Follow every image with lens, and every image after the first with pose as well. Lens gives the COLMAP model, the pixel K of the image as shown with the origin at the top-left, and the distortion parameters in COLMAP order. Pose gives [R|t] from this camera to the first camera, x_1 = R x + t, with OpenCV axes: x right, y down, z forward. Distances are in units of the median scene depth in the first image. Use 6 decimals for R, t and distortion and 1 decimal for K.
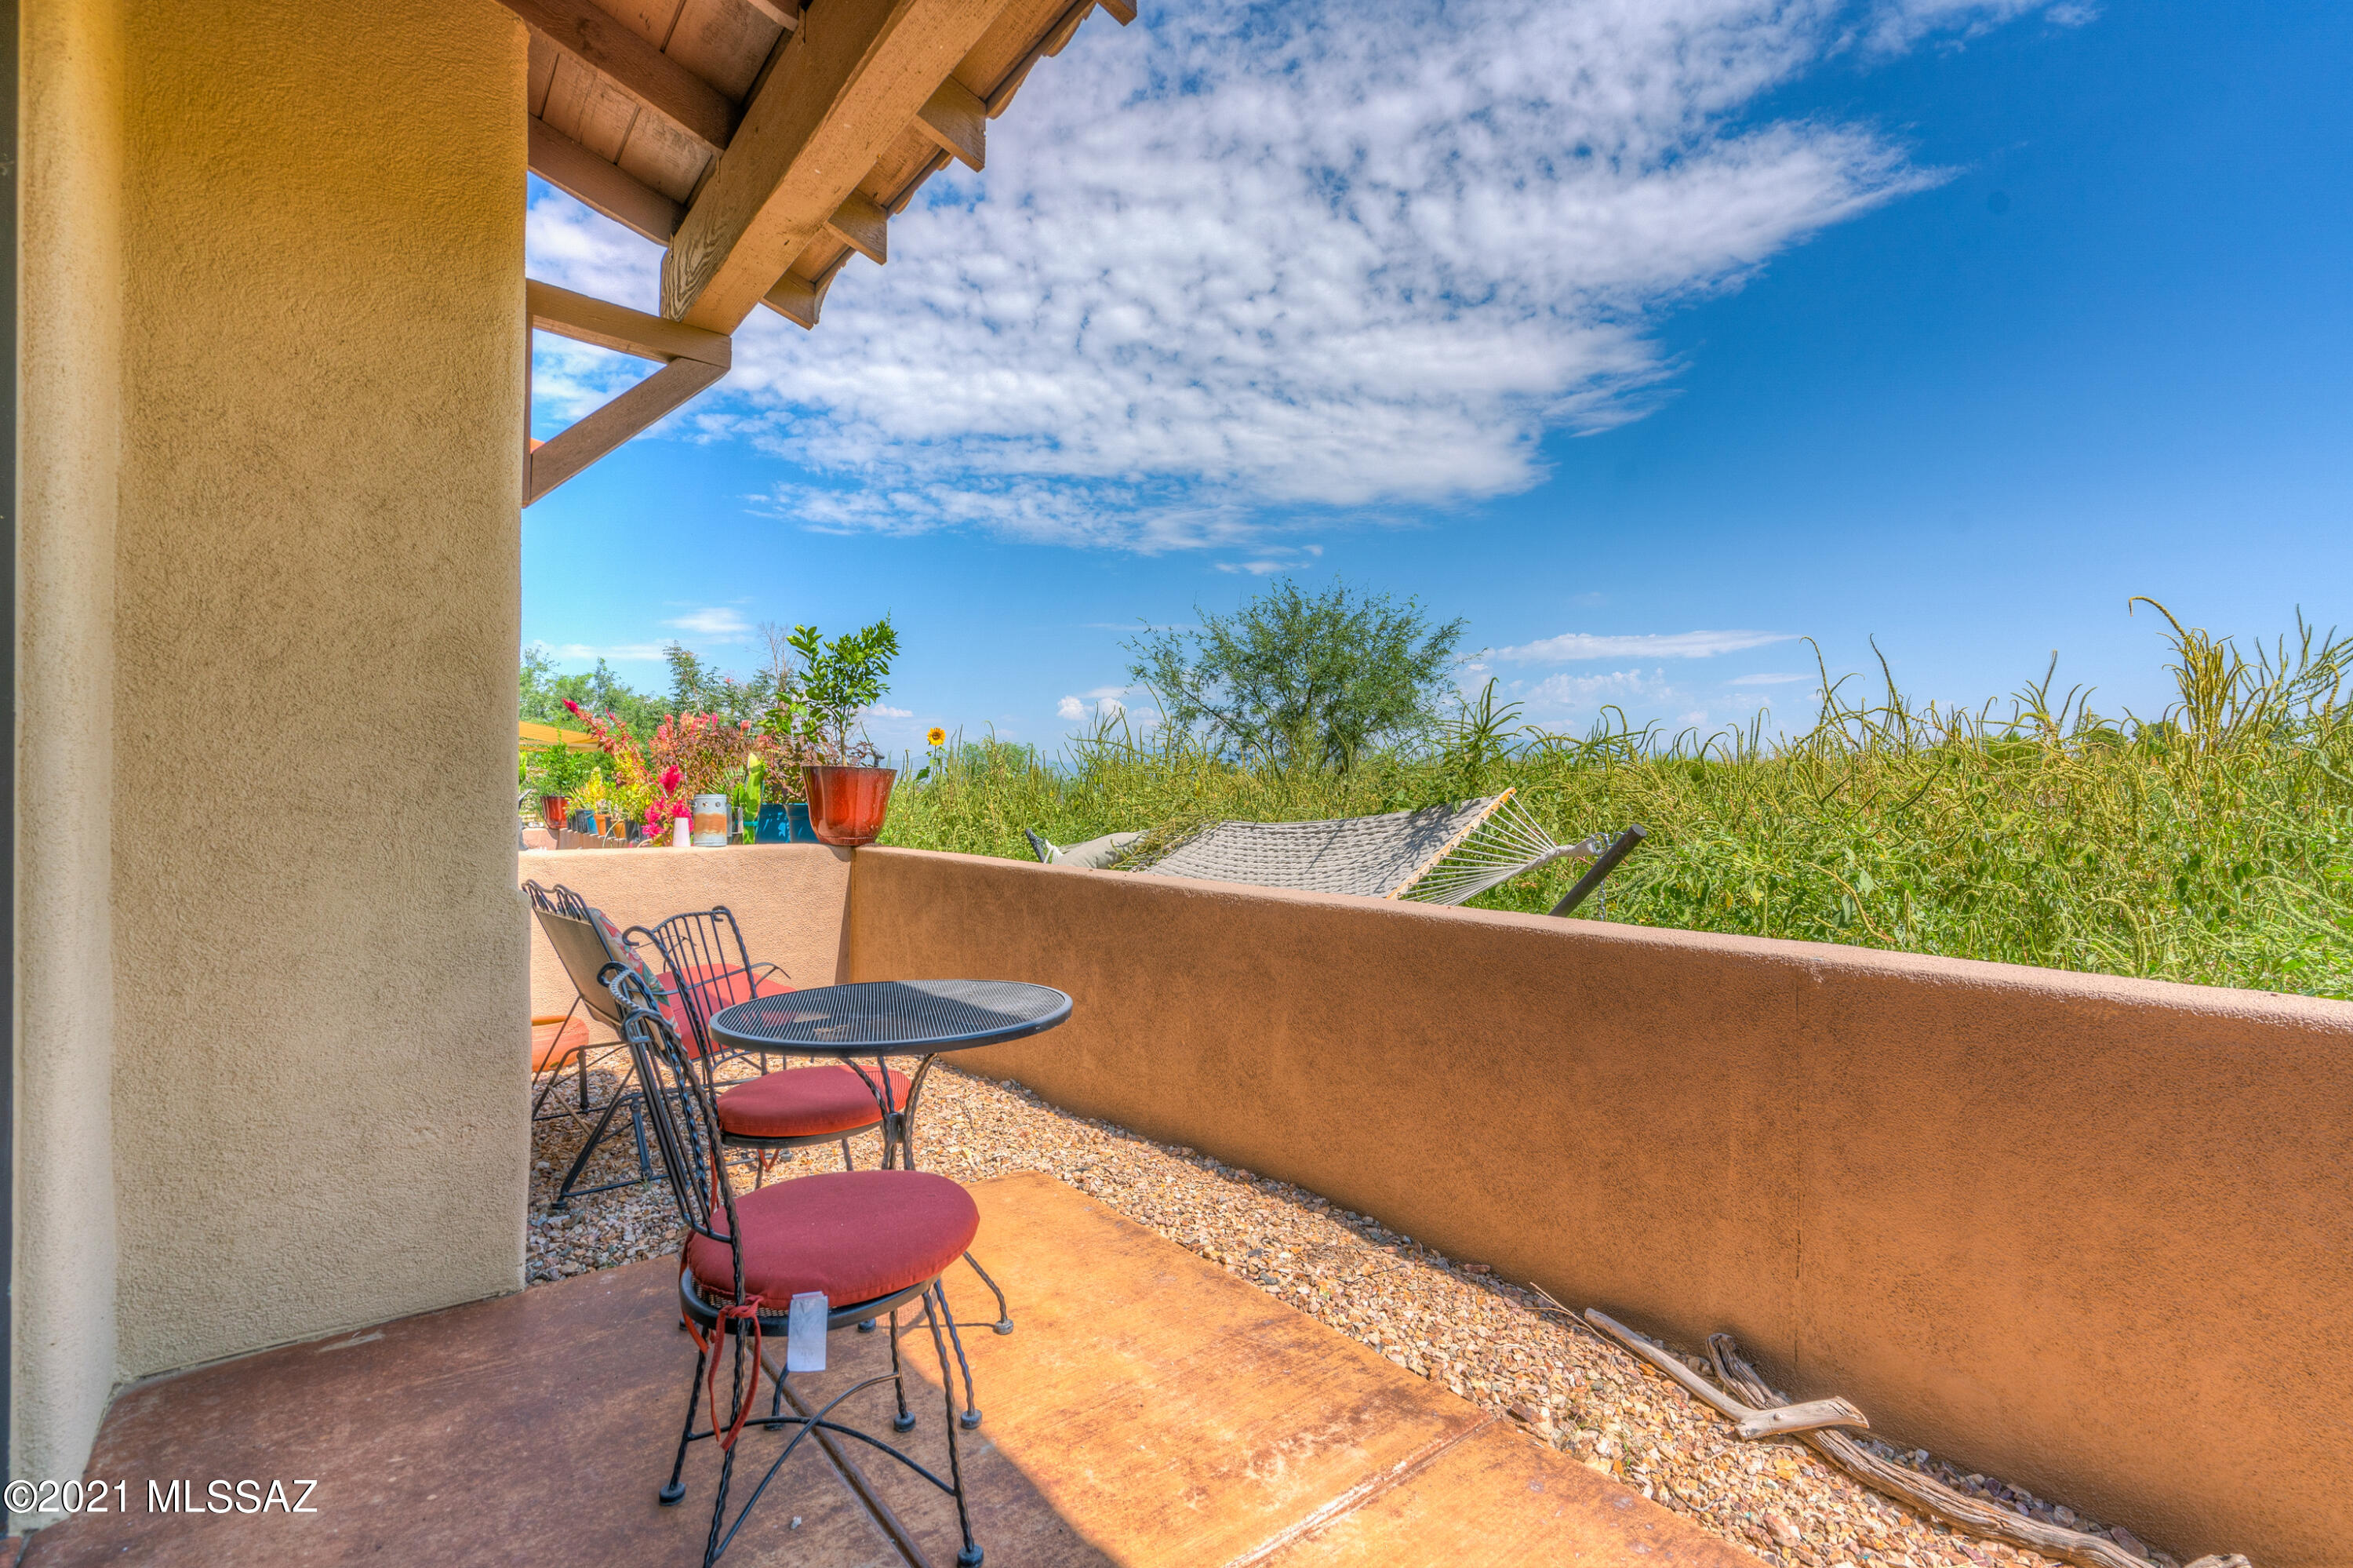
lens RADIAL K [[1065.2, 0, 1178.1], [0, 1065.2, 786.3], [0, 0, 1]] dist [-0.001594, 0.001274]
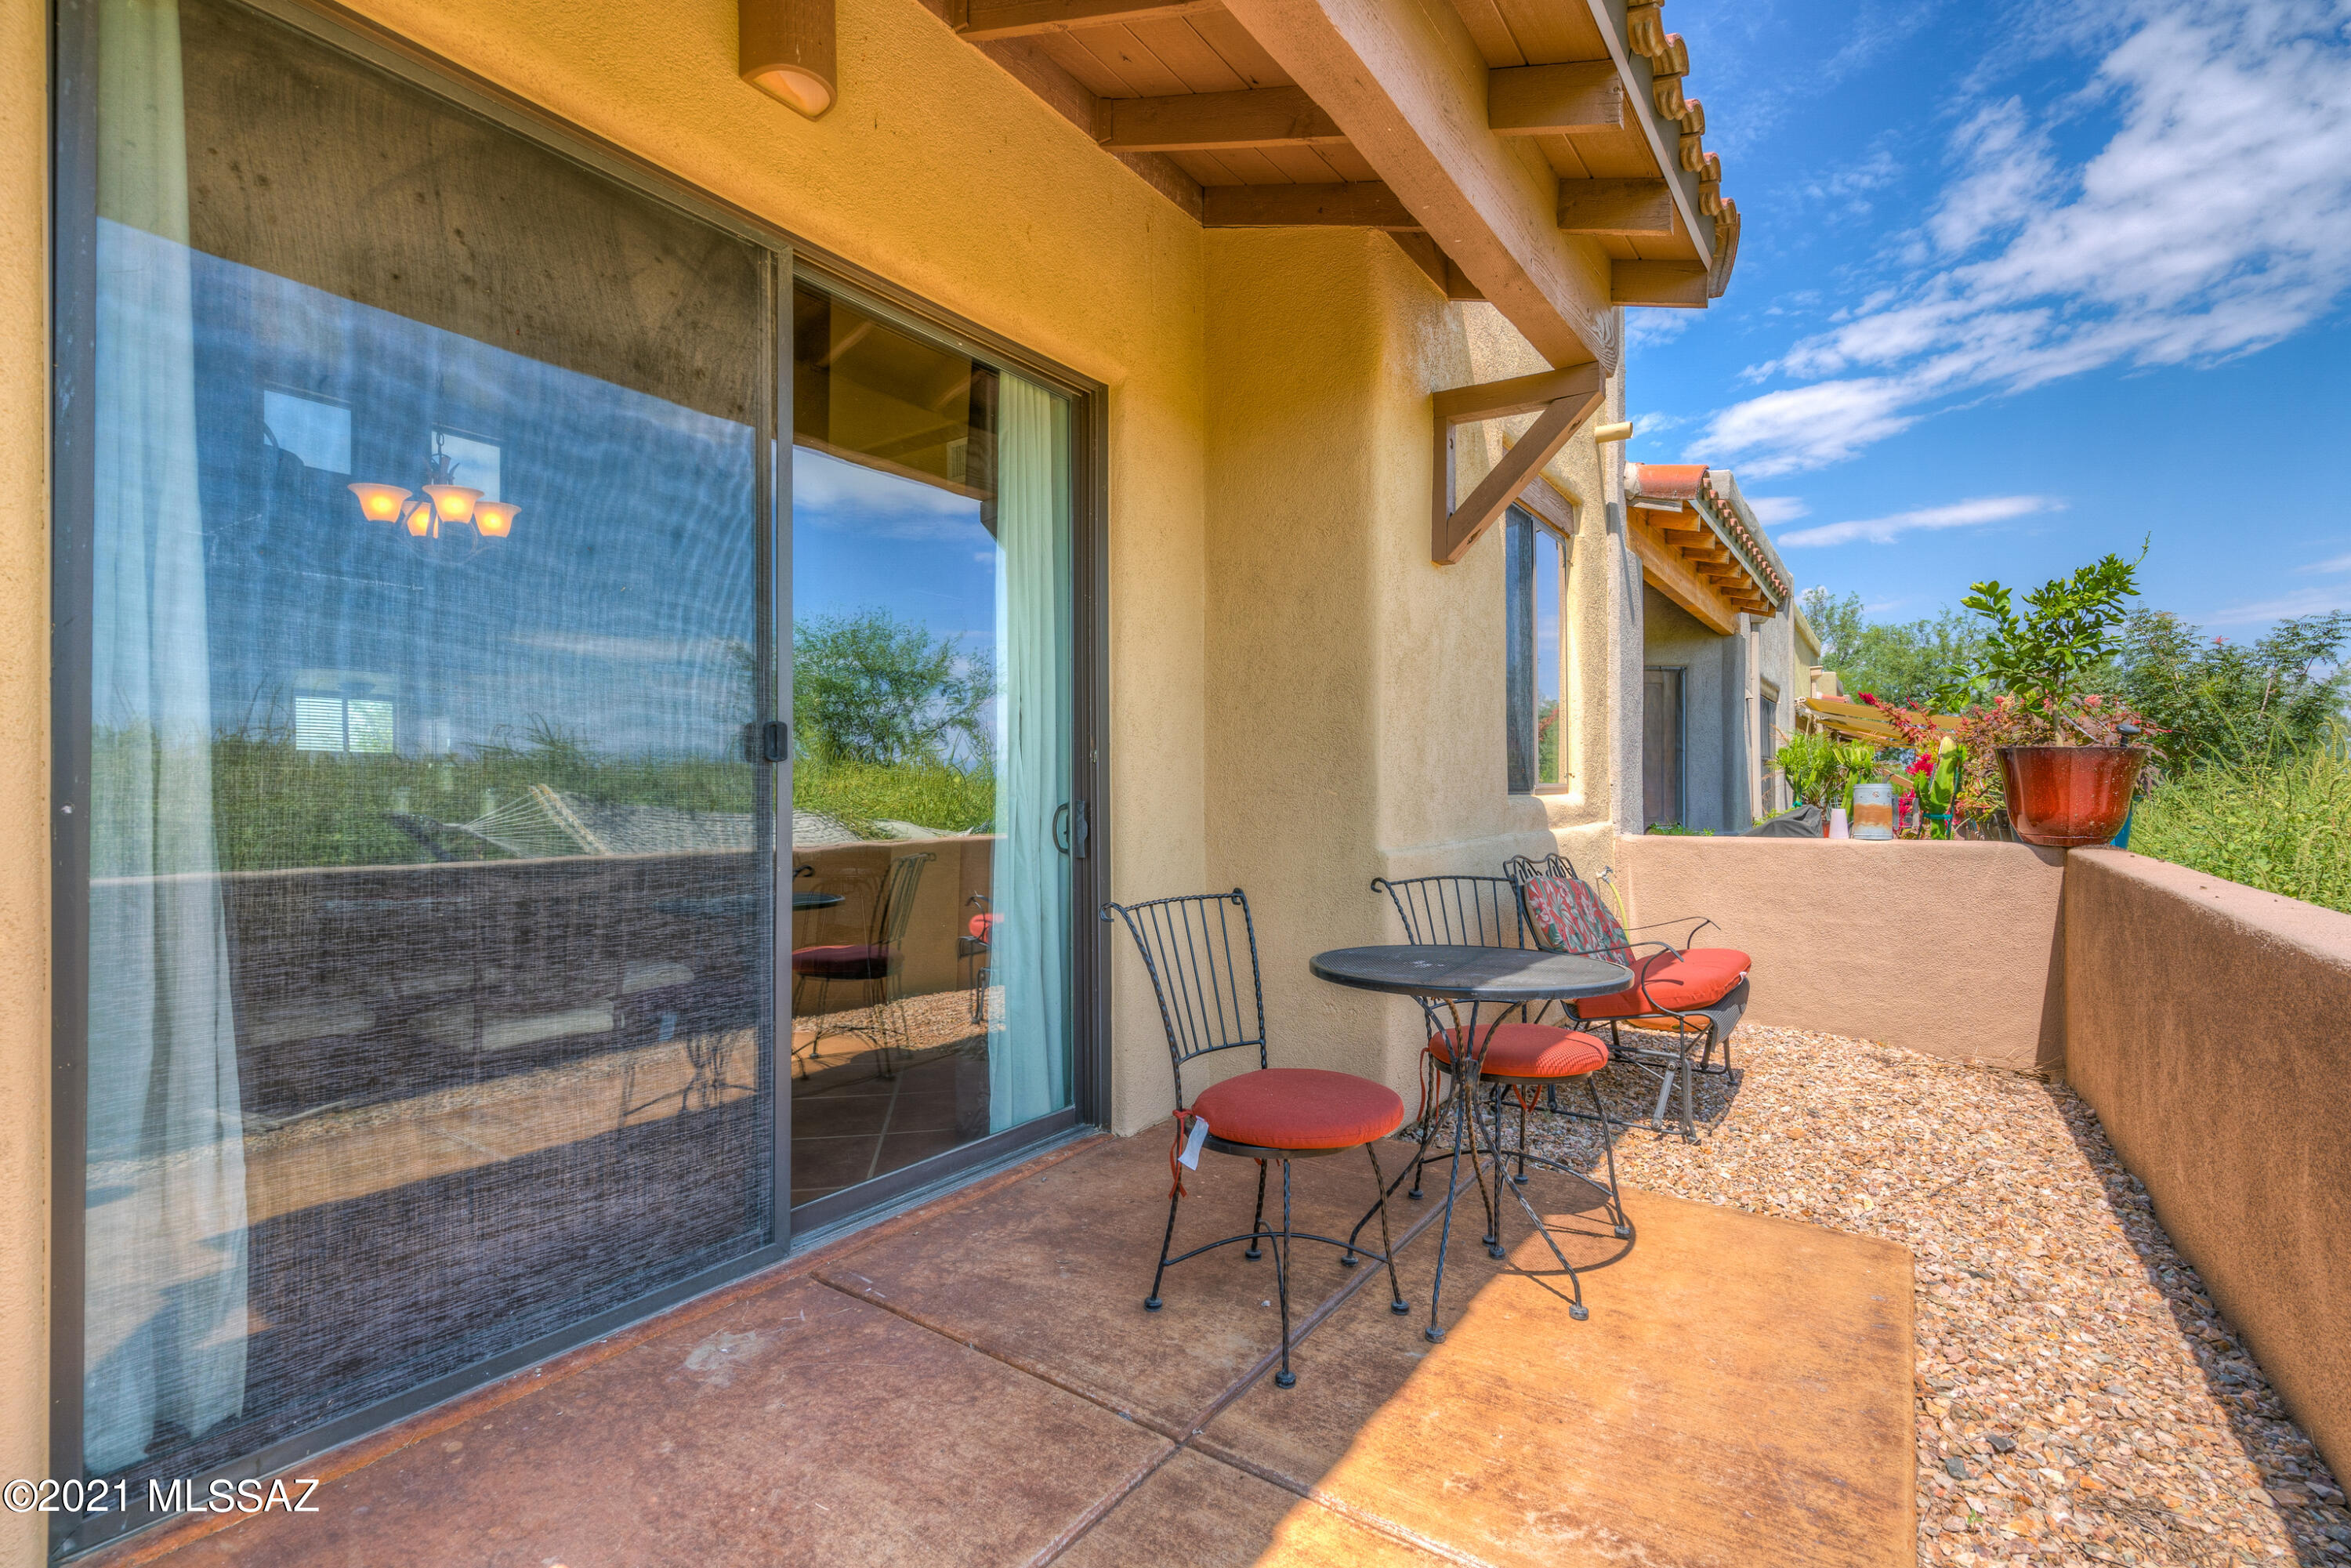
lens RADIAL K [[1064.2, 0, 1177.1], [0, 1064.2, 786.3], [0, 0, 1]] dist [-0.001594, 0.001274]
pose [[0.285265, -0.015185, -0.958328, 0.497558], [0.012679, 0.999847, -0.012069, 0.022648], [0.958365, -0.008707, 0.285414, 0.271732]]
